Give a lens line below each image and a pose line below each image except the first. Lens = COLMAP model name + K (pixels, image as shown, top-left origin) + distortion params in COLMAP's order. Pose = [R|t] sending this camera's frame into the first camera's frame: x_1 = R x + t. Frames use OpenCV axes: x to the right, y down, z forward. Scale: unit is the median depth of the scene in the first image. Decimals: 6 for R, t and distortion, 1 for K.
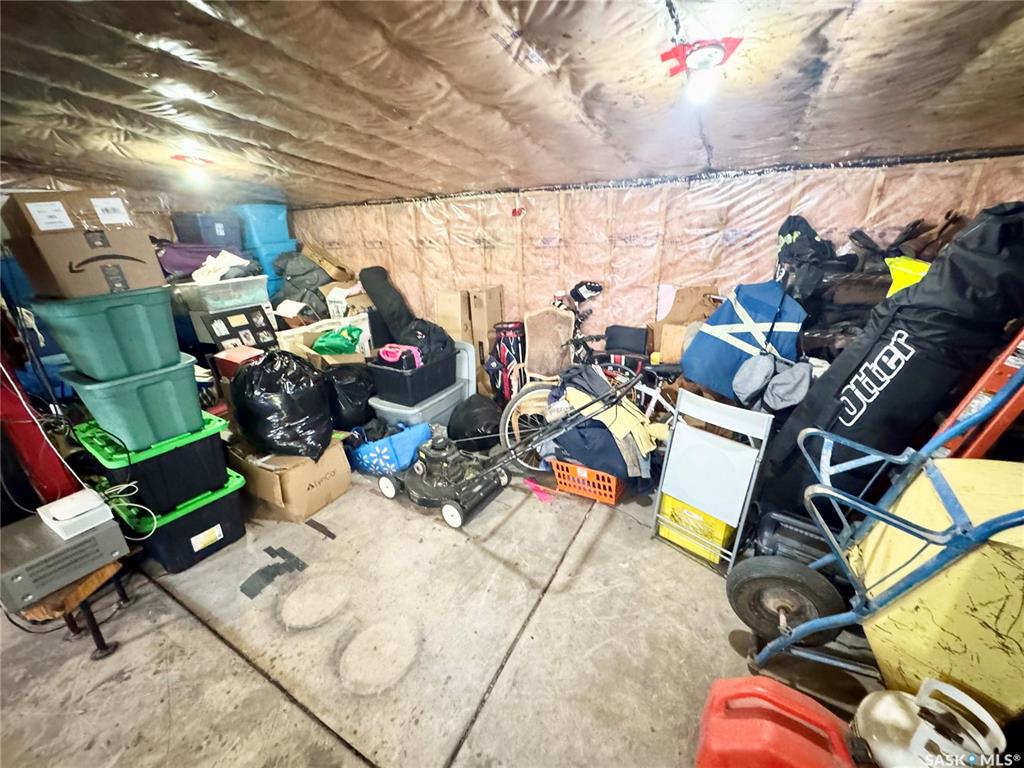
lens RADIAL K [[408.3, 0, 512.0], [0, 408.3, 384.0], [0, 0, 1]] dist [-0.002352, -0.000399]
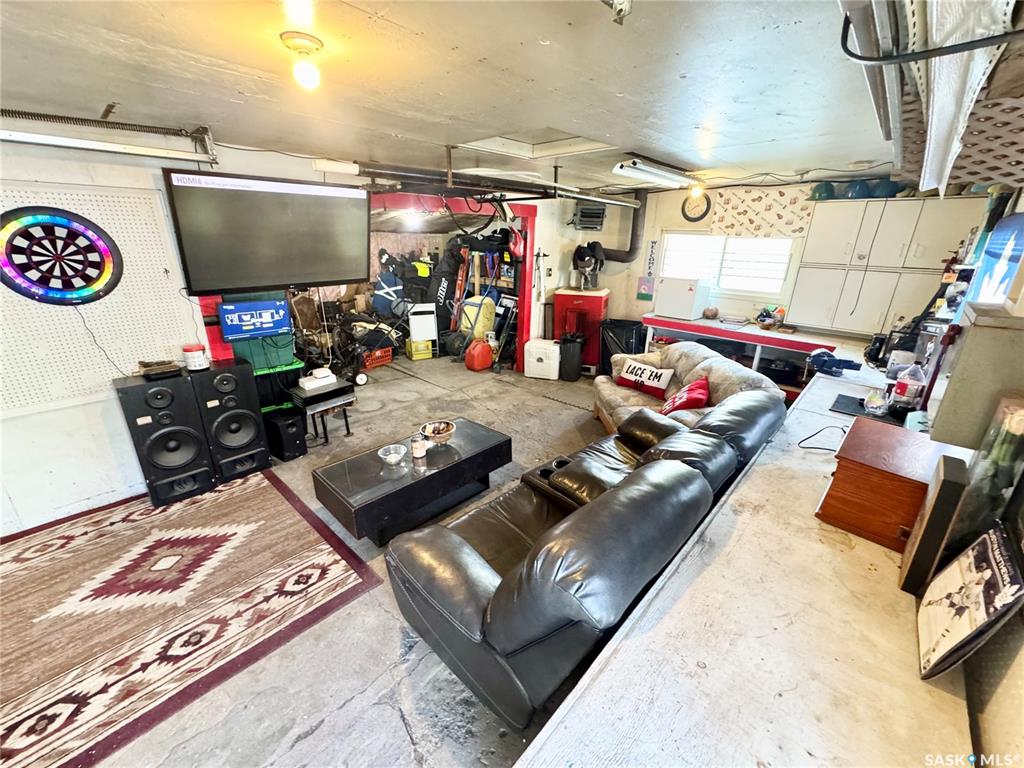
lens RADIAL K [[408.3, 0, 512.0], [0, 408.3, 384.0], [0, 0, 1]] dist [-0.002352, -0.000399]
pose [[0.241556, -0.292439, 0.925273, -2.742961], [0.330049, 0.921422, 0.205058, 0.216327], [-0.912534, 0.255852, 0.319094, -0.621534]]
